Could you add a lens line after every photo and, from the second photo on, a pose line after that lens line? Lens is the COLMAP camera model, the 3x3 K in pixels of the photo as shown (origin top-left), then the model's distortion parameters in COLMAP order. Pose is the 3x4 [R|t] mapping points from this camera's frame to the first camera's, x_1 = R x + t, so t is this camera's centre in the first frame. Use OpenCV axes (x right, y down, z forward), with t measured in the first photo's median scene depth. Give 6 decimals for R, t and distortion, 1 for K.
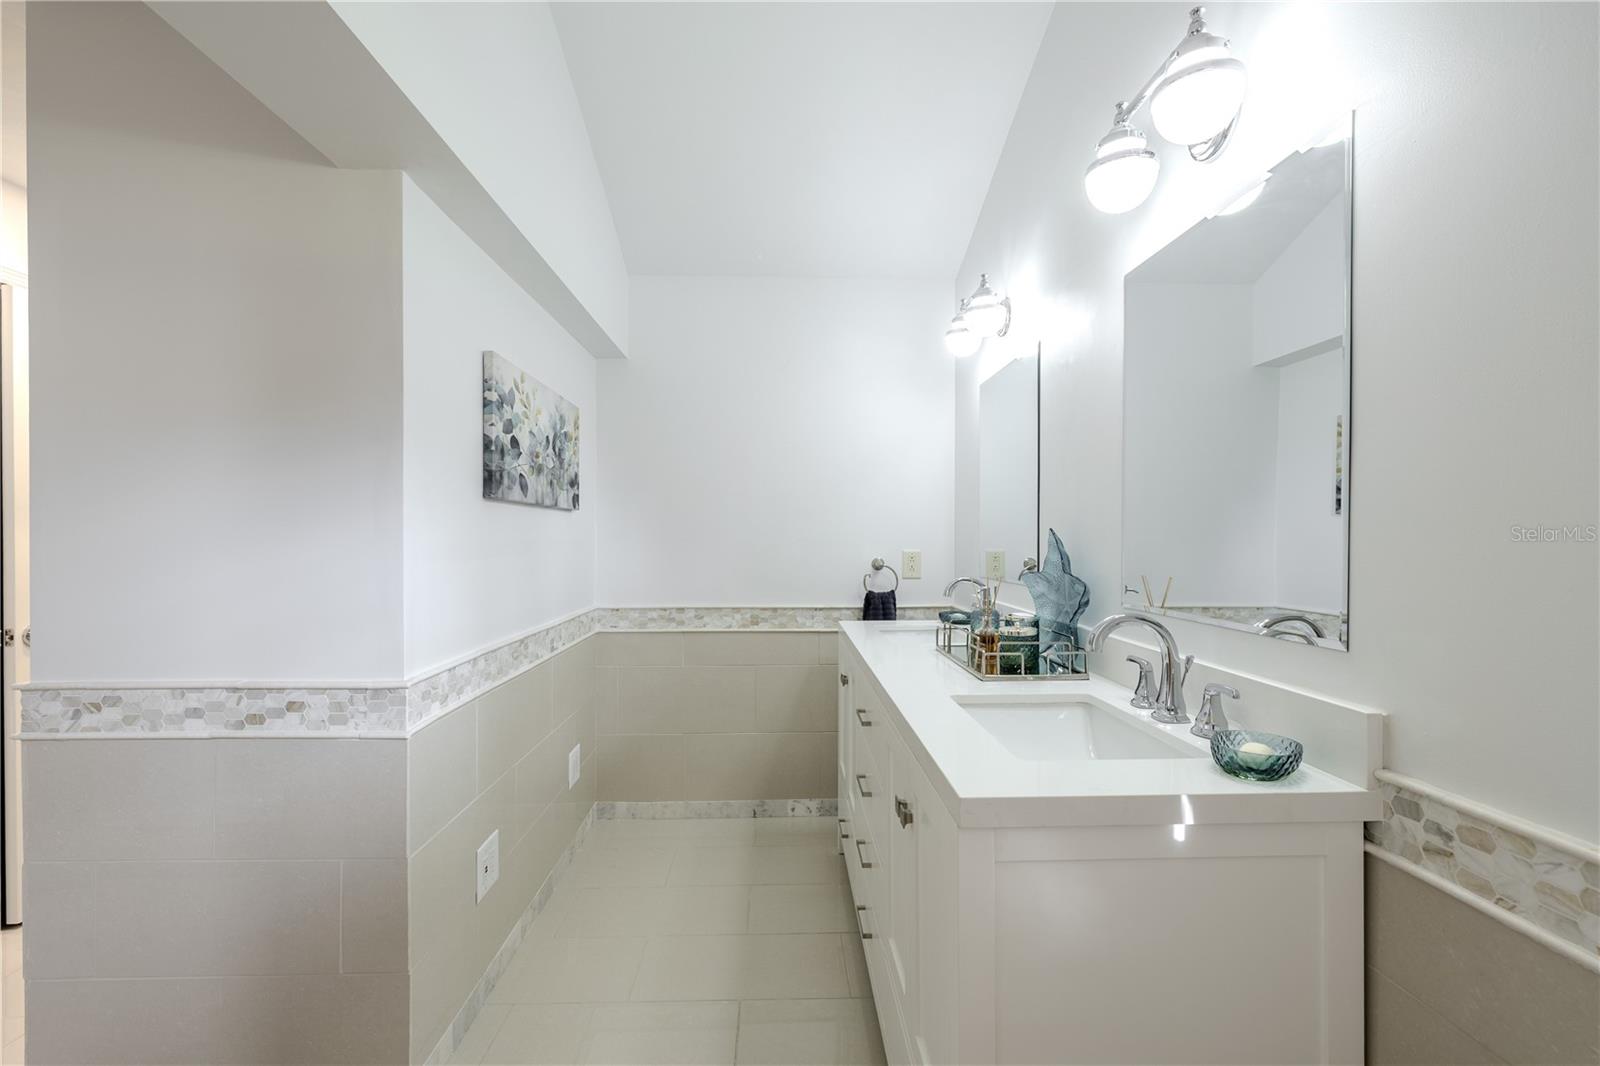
lens RADIAL K [[678.3, 0, 801.9], [0, 678.3, 541.0], [0, 0, 1]] dist [0.000580, 0.000133]
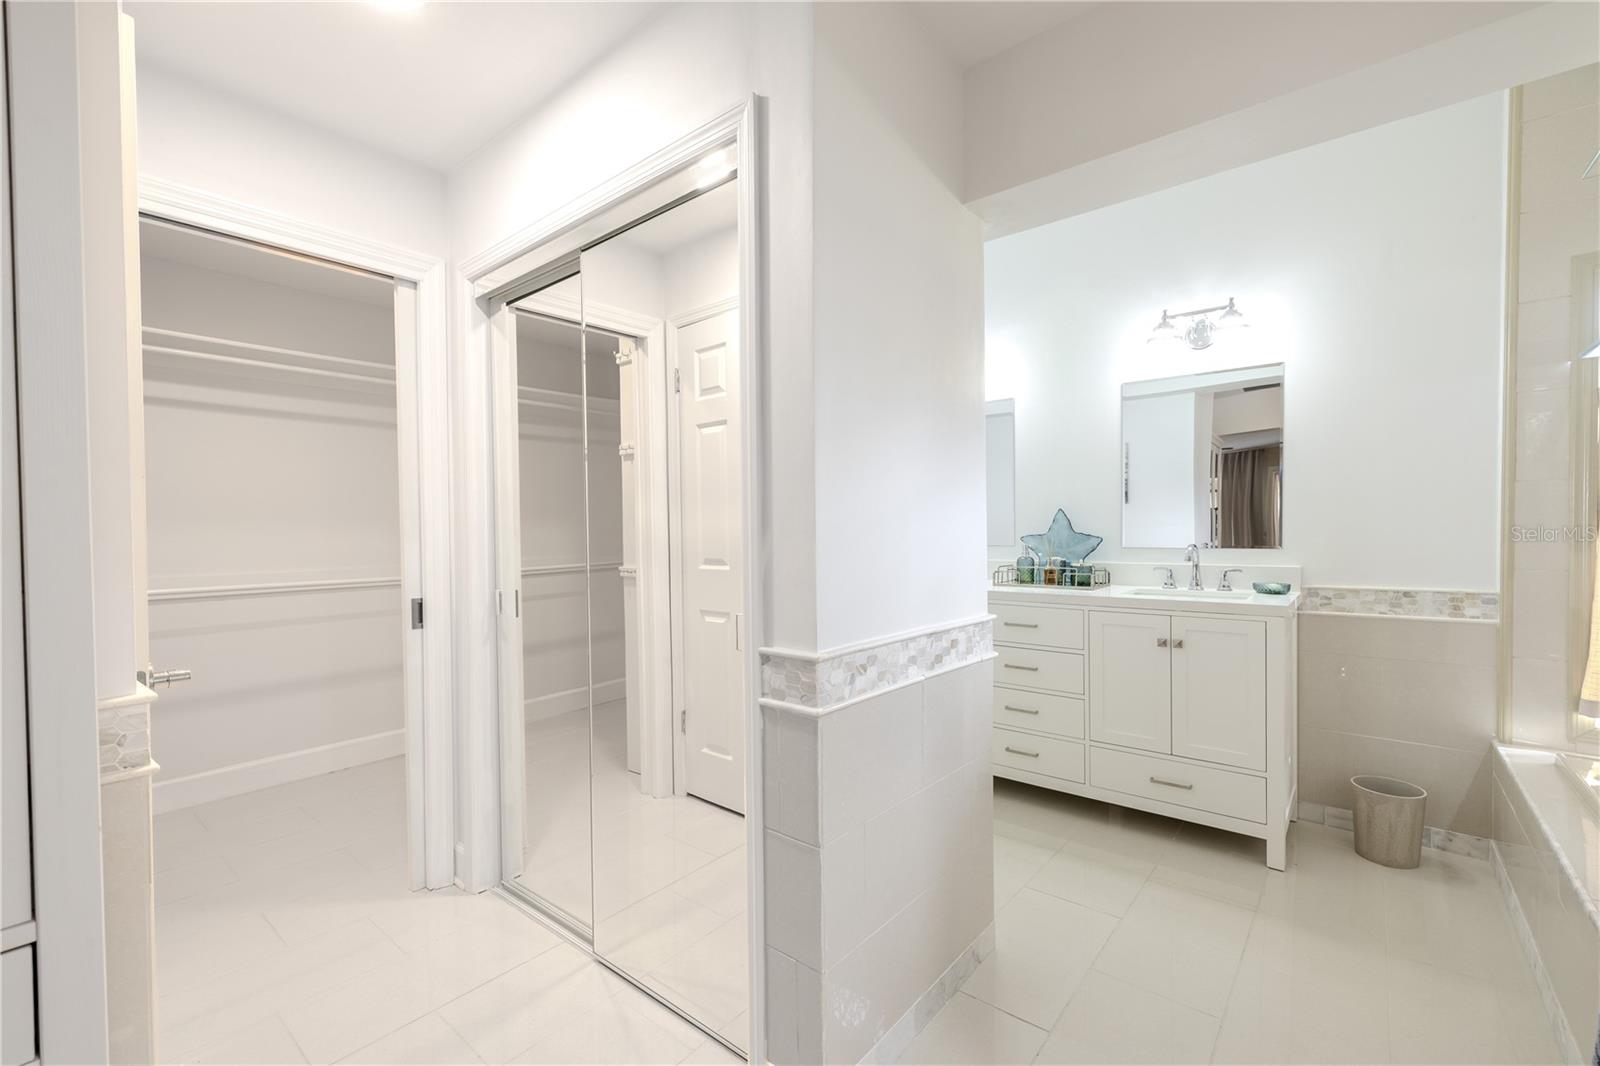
lens RADIAL K [[685.4, 0, 802.6], [0, 685.4, 540.0], [0, 0, 1]] dist [0.001102, 0.000176]
pose [[0.664196, -0.017294, 0.747358, -1.846157], [0.015532, 0.999836, 0.009333, 0.046273], [-0.747397, 0.005409, 0.664356, 0.399847]]
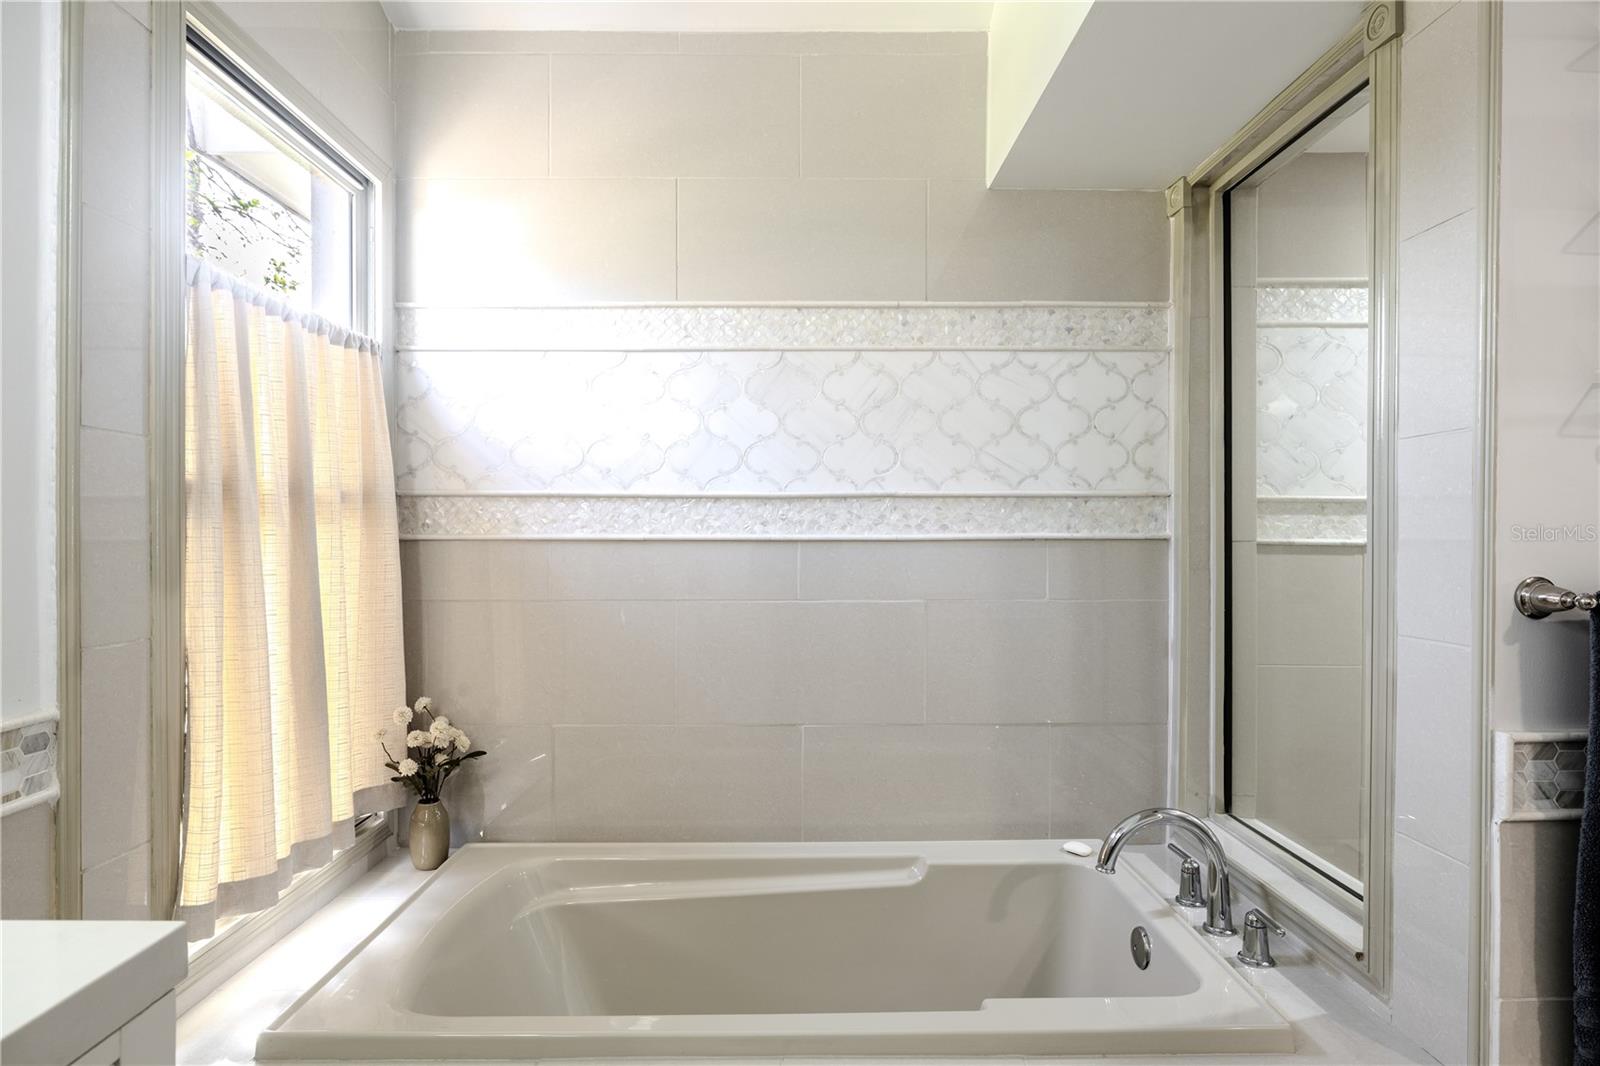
lens RADIAL K [[885.6, 0, 805.2], [0, 885.6, 541.5], [0, 0, 1]] dist [-0.000223, 0.000132]
pose [[-0.999733, -0.002111, 0.023025, -0.168292], [-0.001804, 0.999909, 0.013344, 0.043949], [-0.023052, 0.013299, -0.999646, 1.049303]]
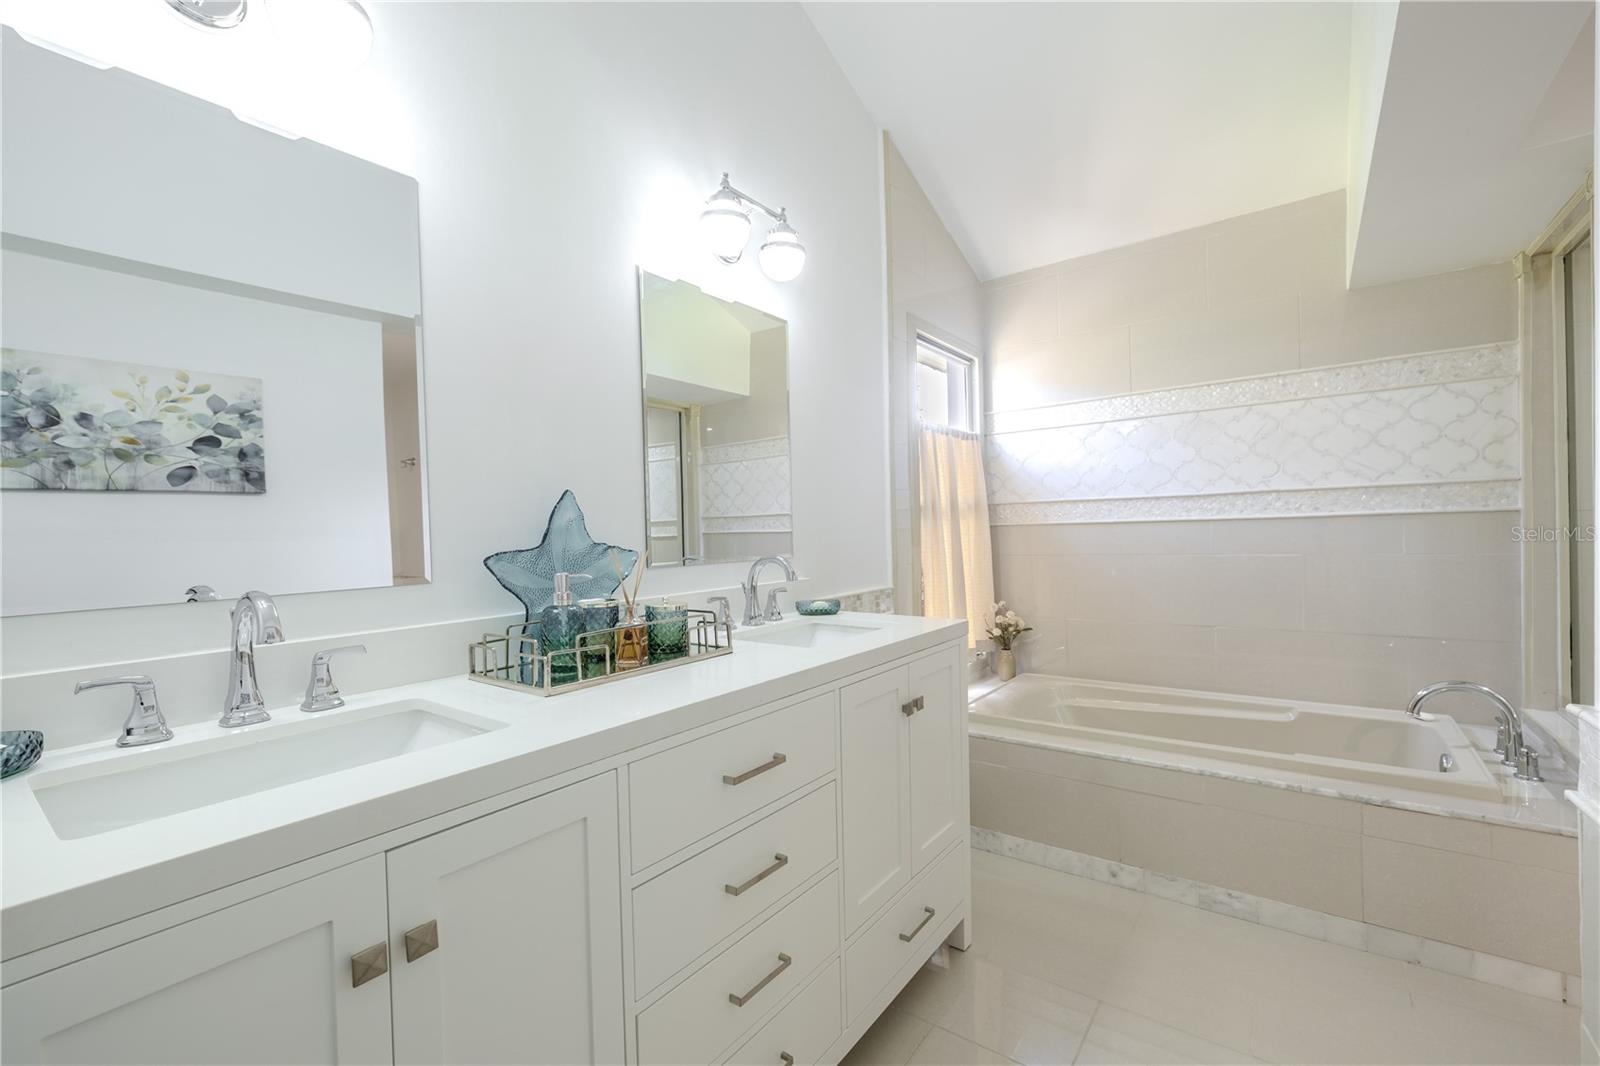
lens RADIAL K [[678.3, 0, 801.9], [0, 678.3, 541.0], [0, 0, 1]] dist [0.000580, 0.000133]
pose [[-0.779684, 0.010792, 0.626080, -0.438256], [0.032110, 0.999225, 0.022763, 0.039672], [-0.625349, 0.037851, -0.779426, 1.867051]]
